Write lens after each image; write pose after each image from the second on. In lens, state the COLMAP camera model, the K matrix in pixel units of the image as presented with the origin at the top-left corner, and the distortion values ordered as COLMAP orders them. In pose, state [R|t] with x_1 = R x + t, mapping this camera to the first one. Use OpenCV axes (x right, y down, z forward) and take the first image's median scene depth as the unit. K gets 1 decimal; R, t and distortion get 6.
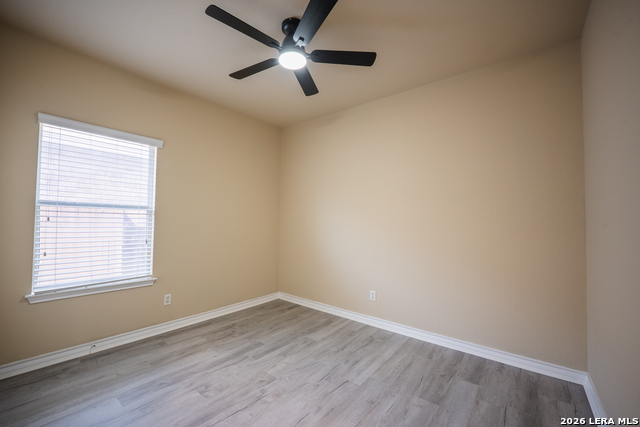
lens RADIAL K [[263.4, 0, 321.7], [0, 263.4, 211.2], [0, 0, 1]] dist [-0.007106, -0.001490]
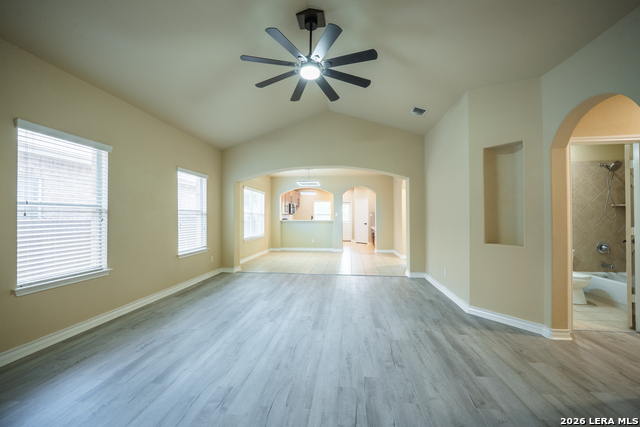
lens RADIAL K [[263.4, 0, 320.9], [0, 263.4, 213.6], [0, 0, 1]] dist [-0.007106, -0.001490]
pose [[0.857817, -0.008961, 0.513877, -0.497523], [-0.007821, 0.999505, 0.030484, -0.028608], [-0.513896, -0.030169, 0.857322, -0.481893]]
